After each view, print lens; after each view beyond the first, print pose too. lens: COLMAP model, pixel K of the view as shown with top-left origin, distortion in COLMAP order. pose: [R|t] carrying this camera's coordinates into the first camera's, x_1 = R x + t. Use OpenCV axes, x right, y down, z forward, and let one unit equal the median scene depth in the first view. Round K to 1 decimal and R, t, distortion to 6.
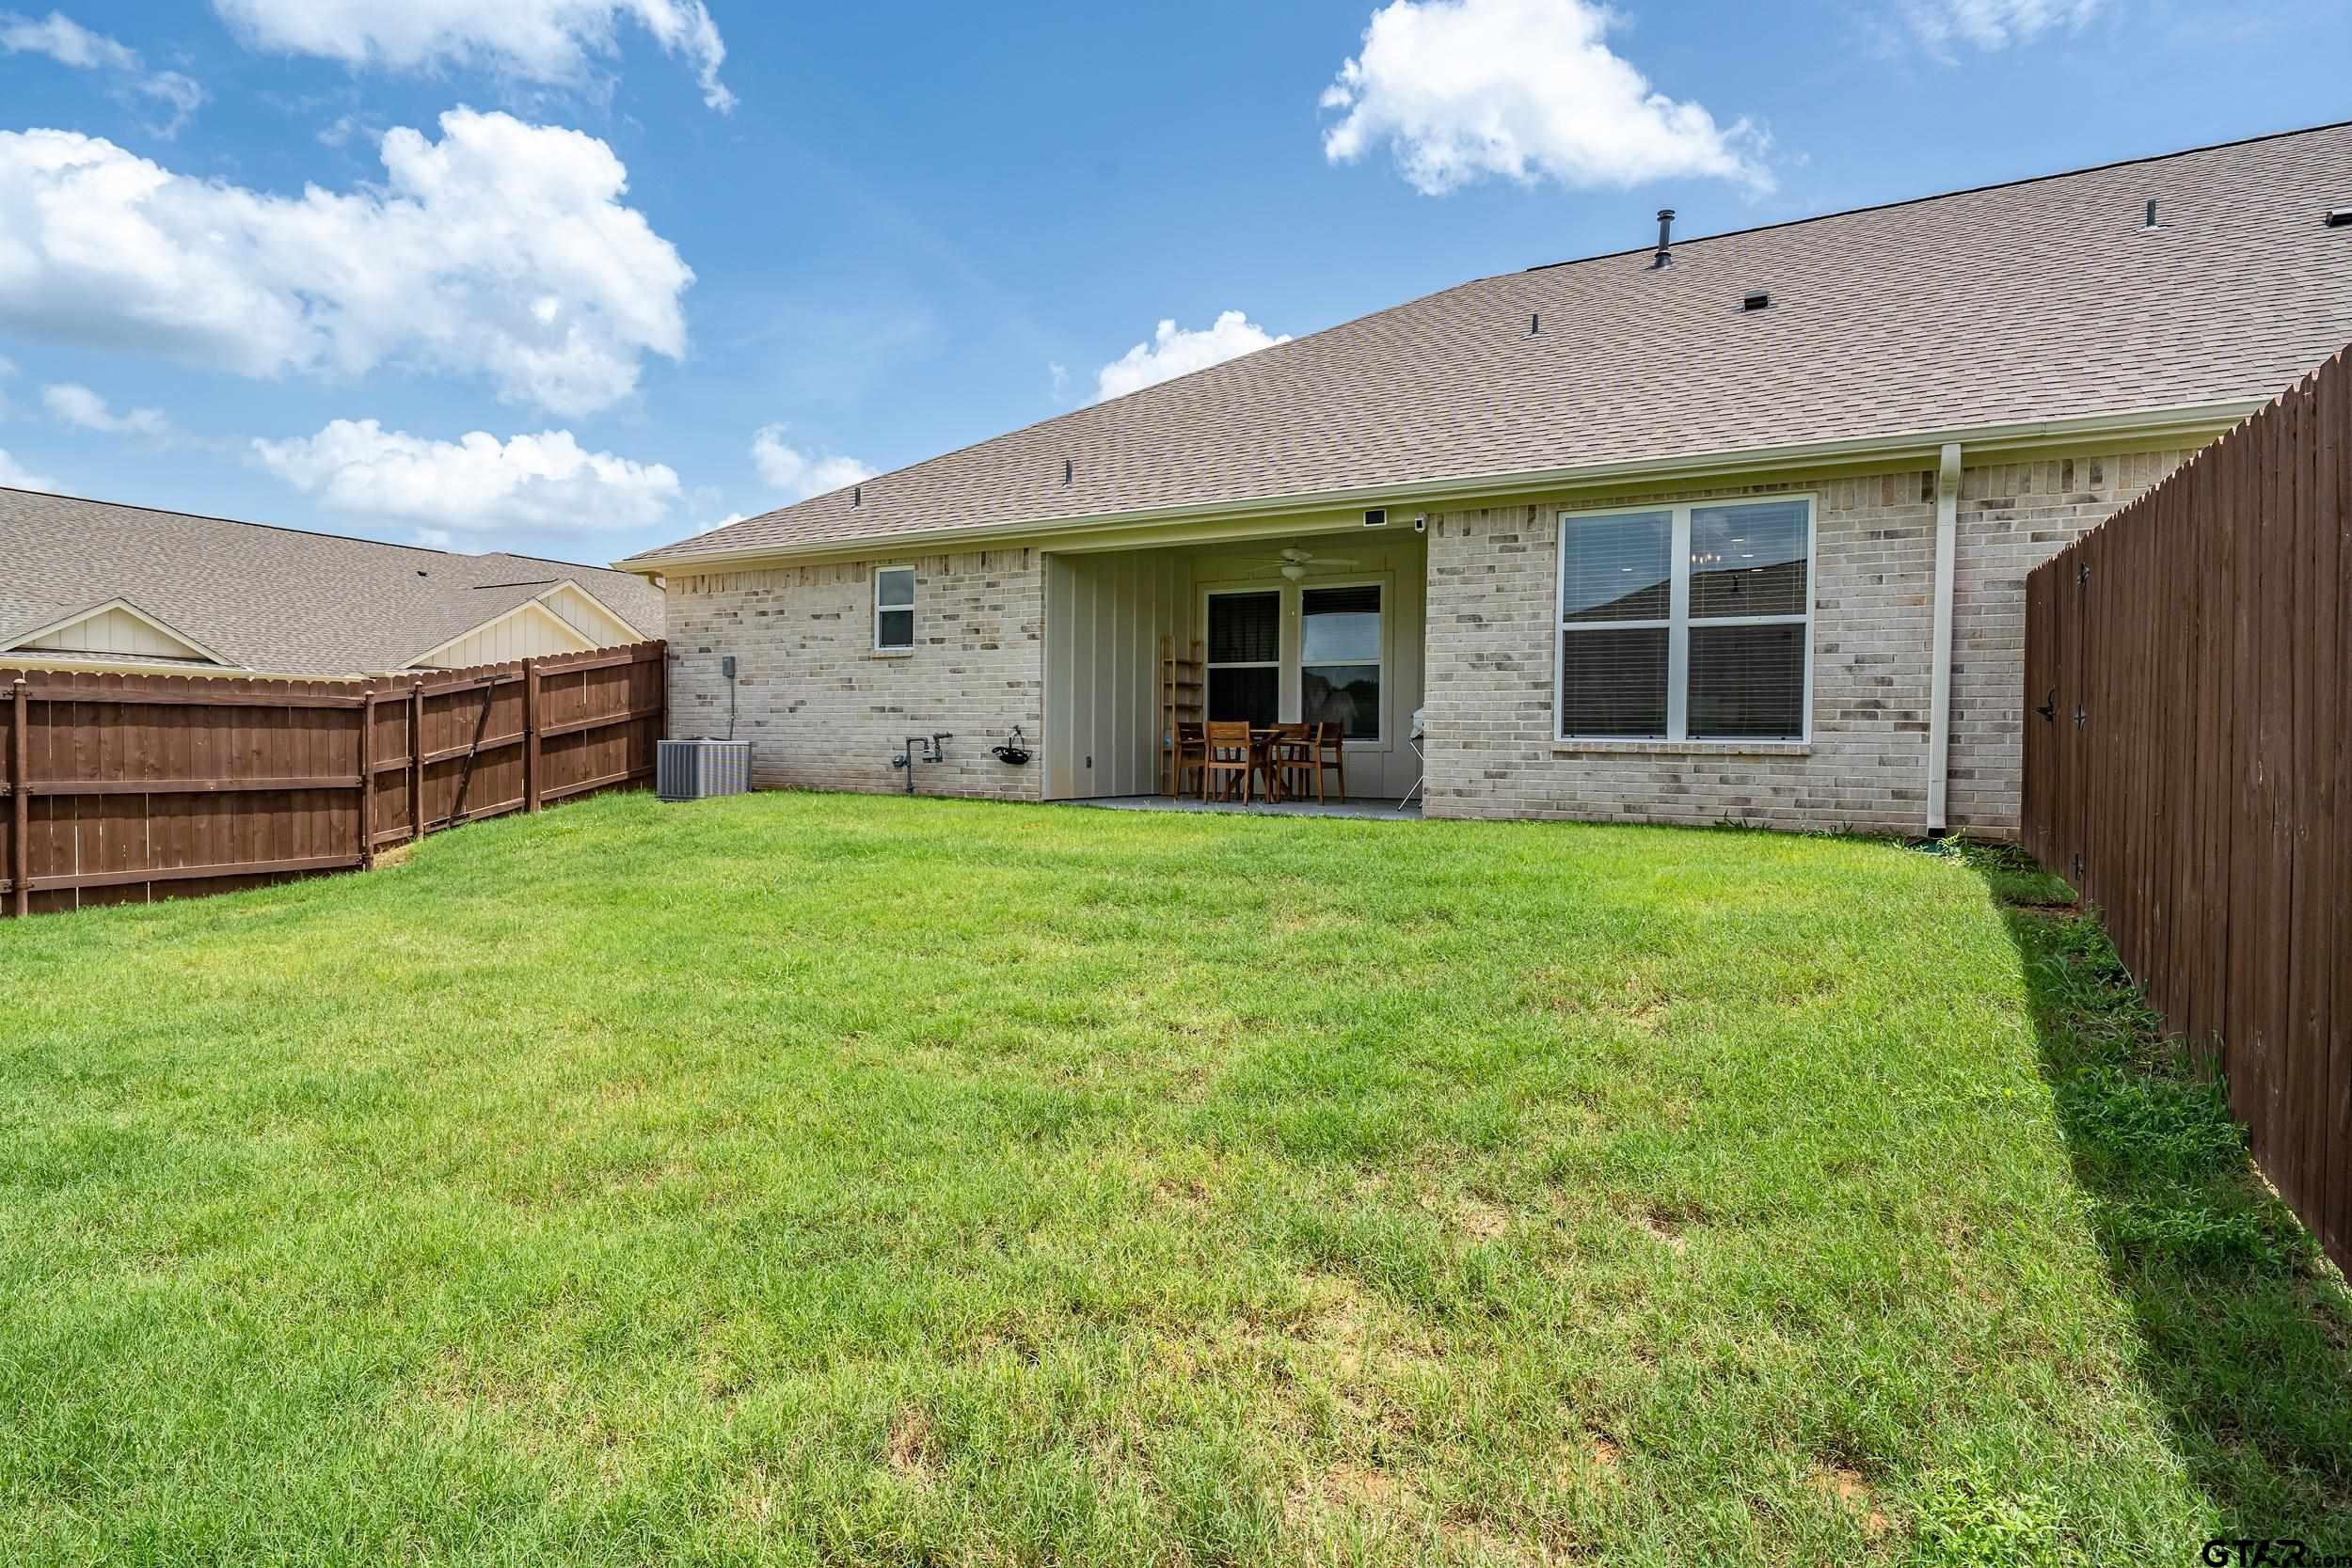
lens RADIAL K [[1244.1, 0, 1195.4], [0, 1244.1, 761.6], [0, 0, 1]] dist [0.005136, 0.000734]
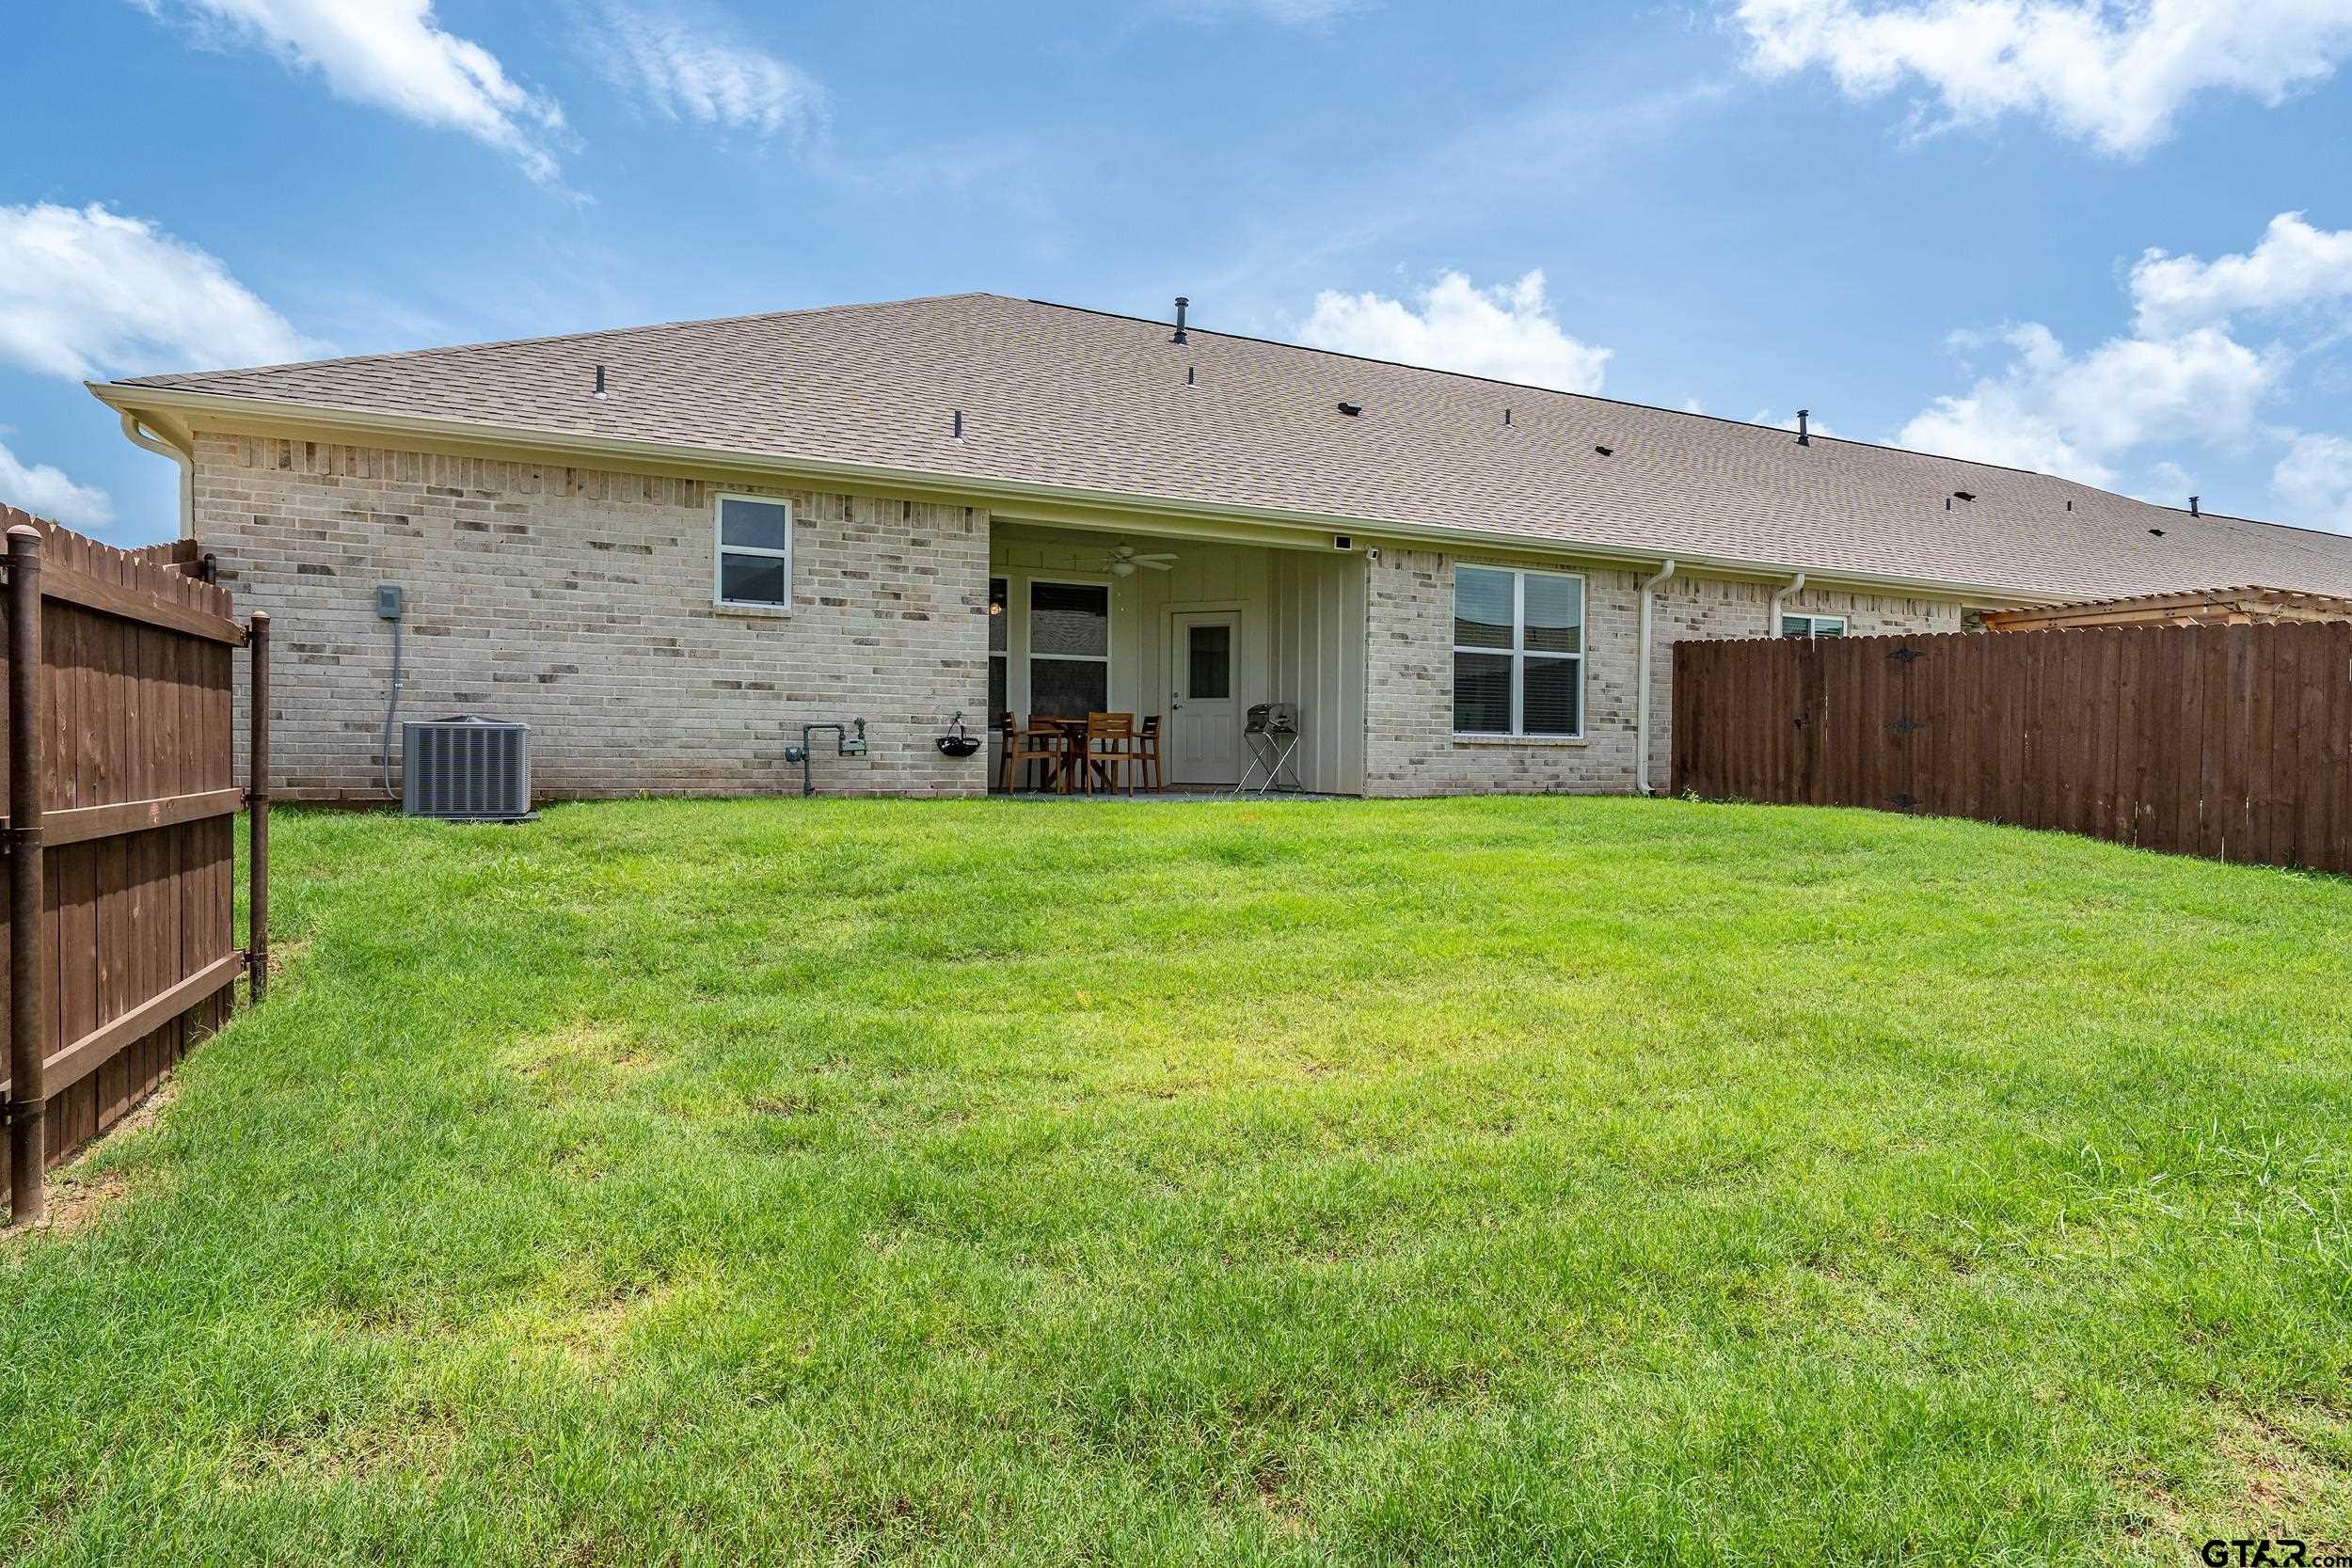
lens RADIAL K [[1244.1, 0, 1195.4], [0, 1244.1, 761.6], [0, 0, 1]] dist [0.005136, 0.000734]
pose [[0.576812, -0.006603, 0.816850, -0.759651], [0.008294, 0.999963, 0.002226, 0.004945], [-0.816835, 0.005491, 0.576845, 0.374175]]
